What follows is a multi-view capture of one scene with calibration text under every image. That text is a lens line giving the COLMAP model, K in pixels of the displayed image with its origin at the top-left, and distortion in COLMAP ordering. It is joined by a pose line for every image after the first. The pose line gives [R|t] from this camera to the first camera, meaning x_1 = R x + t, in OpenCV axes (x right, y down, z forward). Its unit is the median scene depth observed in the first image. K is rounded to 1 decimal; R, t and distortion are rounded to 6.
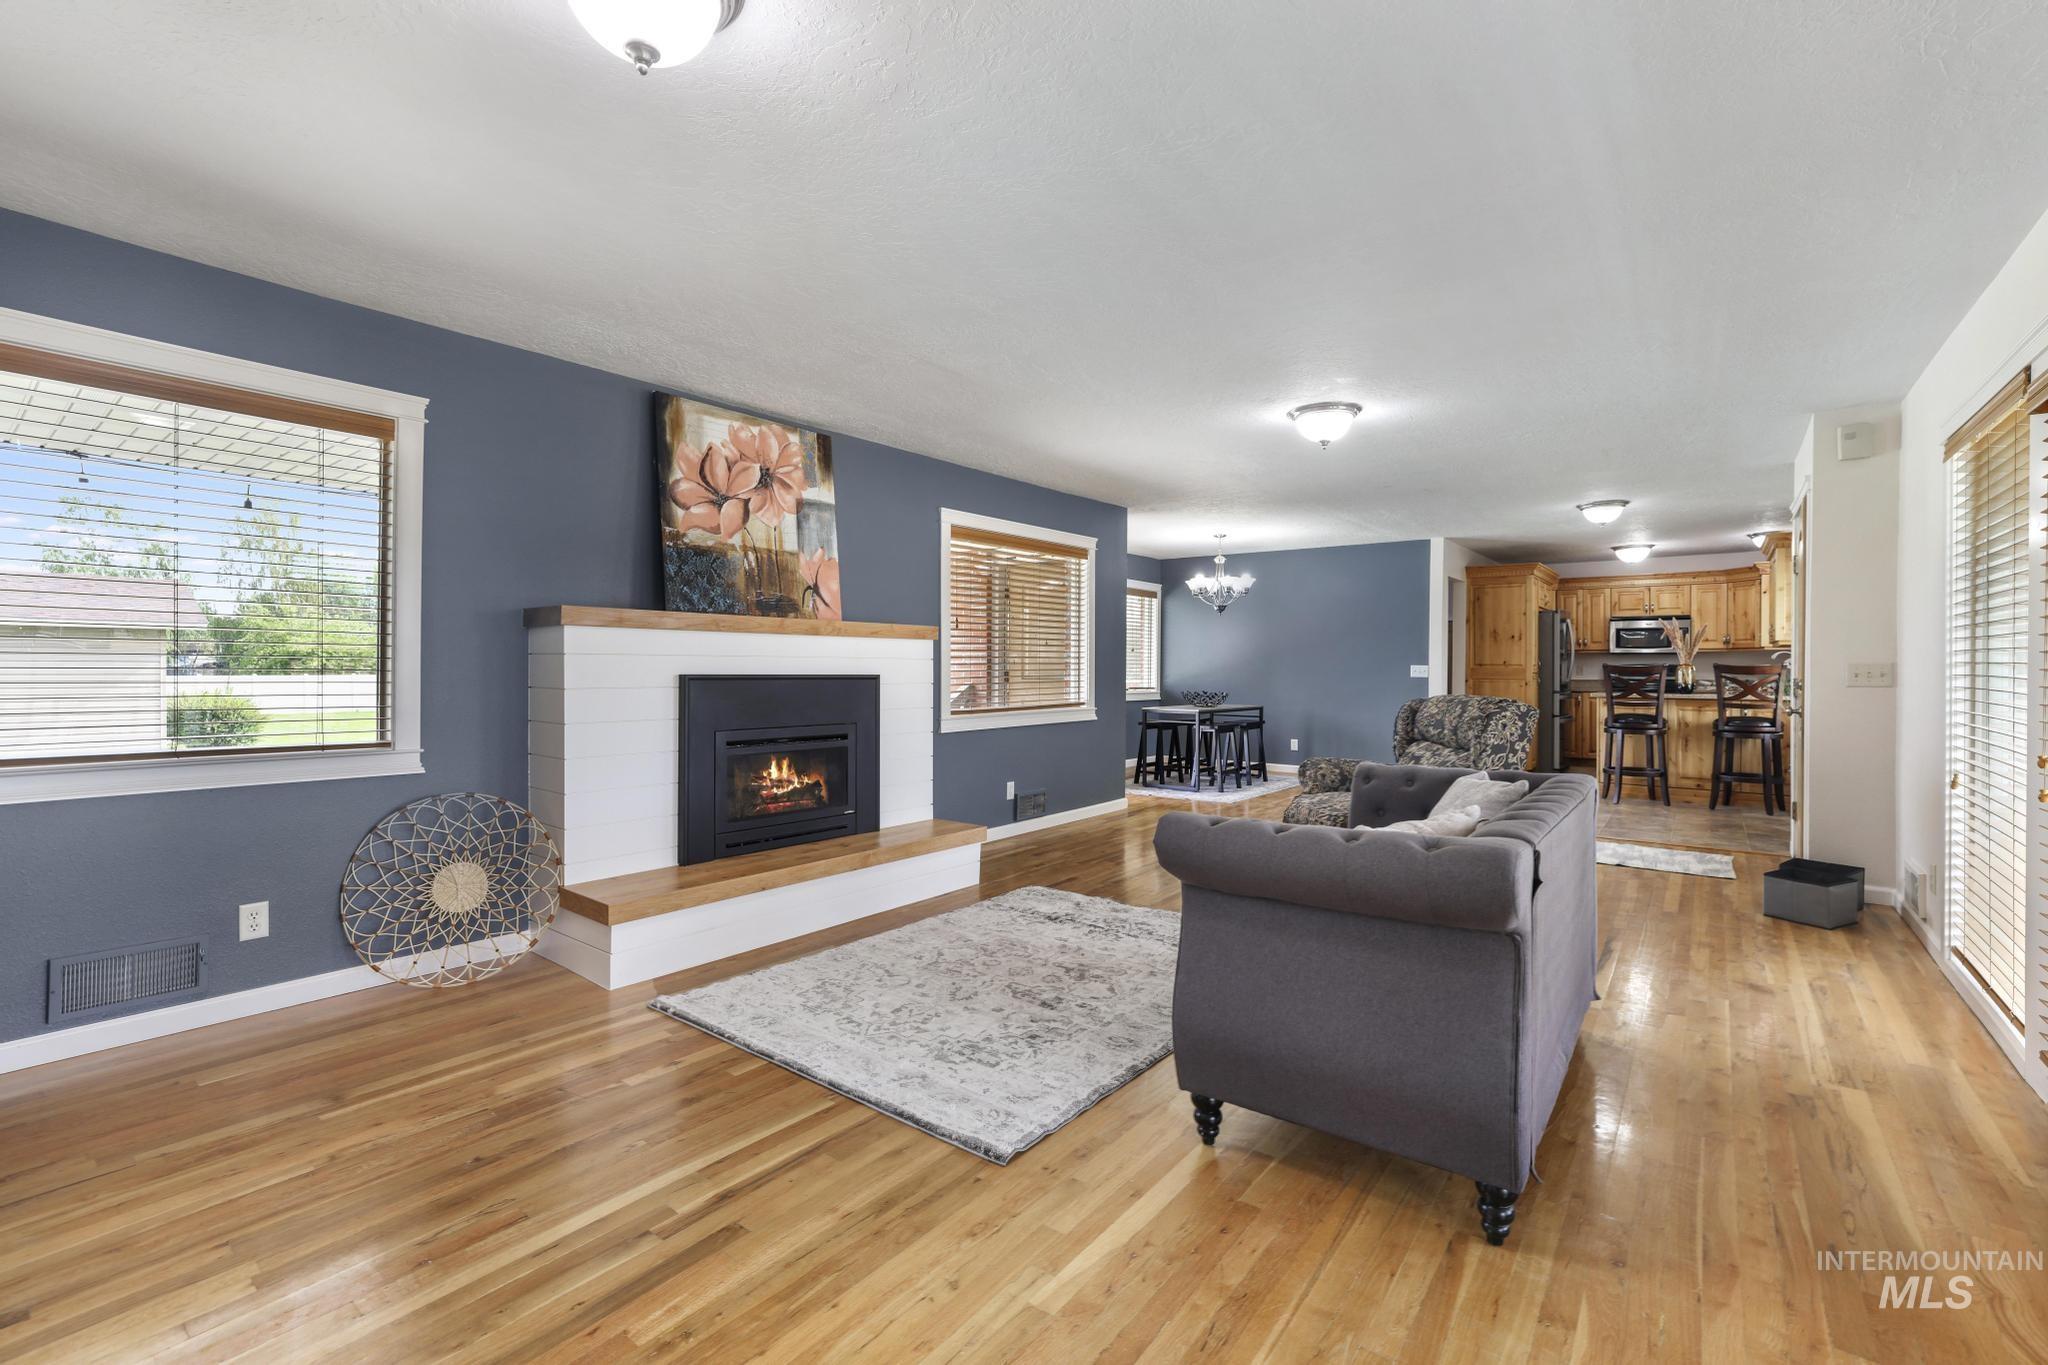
lens RADIAL K [[889.7, 0, 1038.3], [0, 889.7, 670.2], [0, 0, 1]] dist [-0.024234, 0.010791]
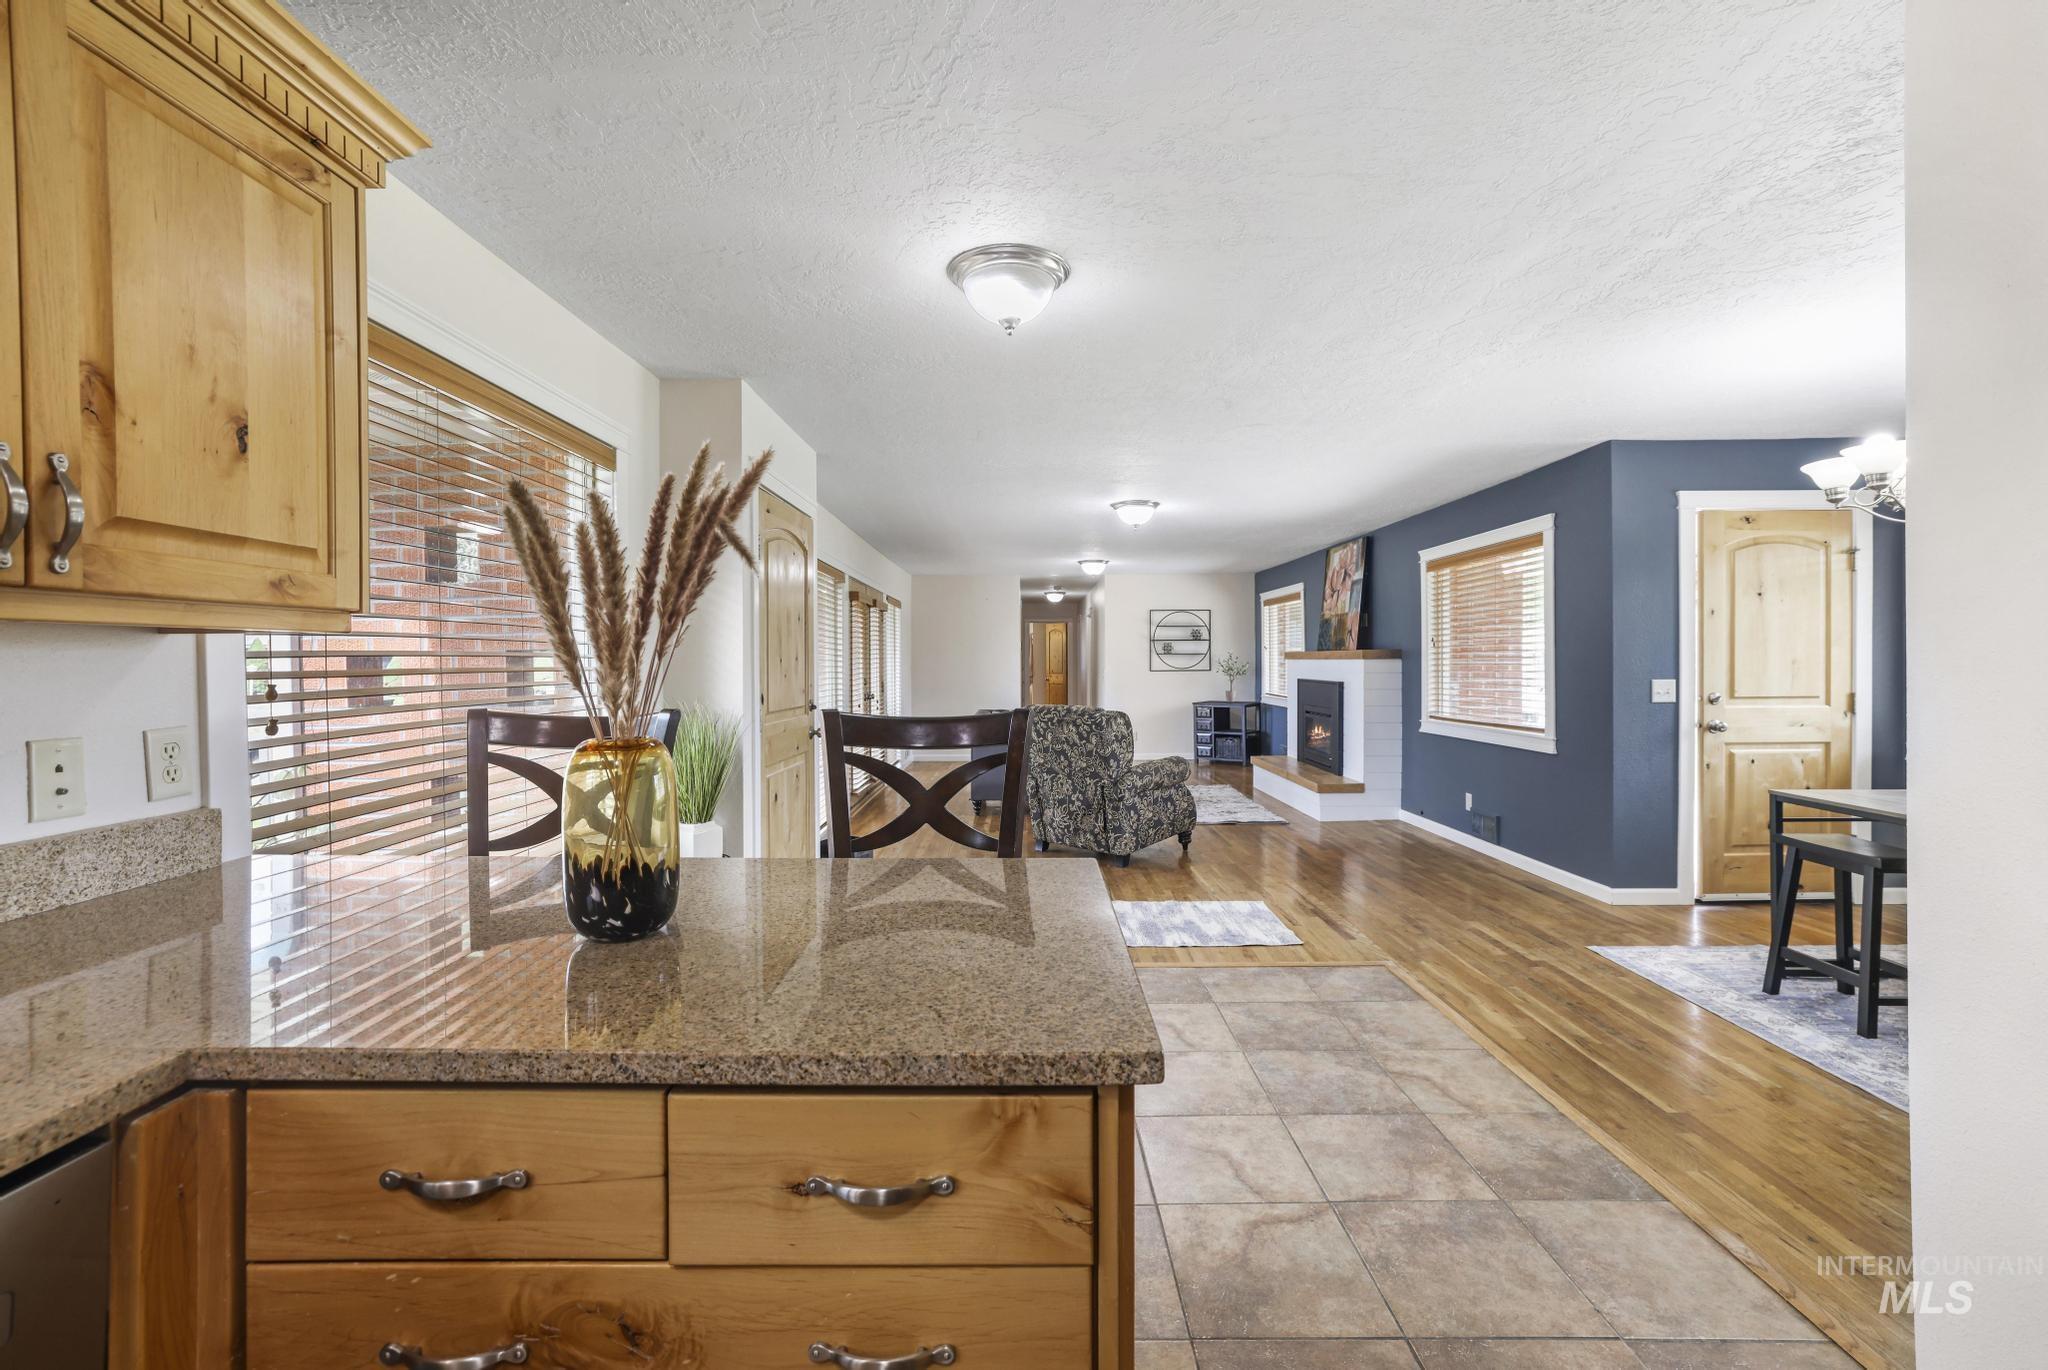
lens RADIAL K [[889.7, 0, 1042.1], [0, 889.7, 669.3], [0, 0, 1]] dist [-0.024234, 0.010791]
pose [[-0.780109, 0.003795, -0.625632, 1.445397], [-0.002796, 0.999950, 0.009552, -0.036425], [0.625638, 0.009201, -0.780059, 2.187183]]
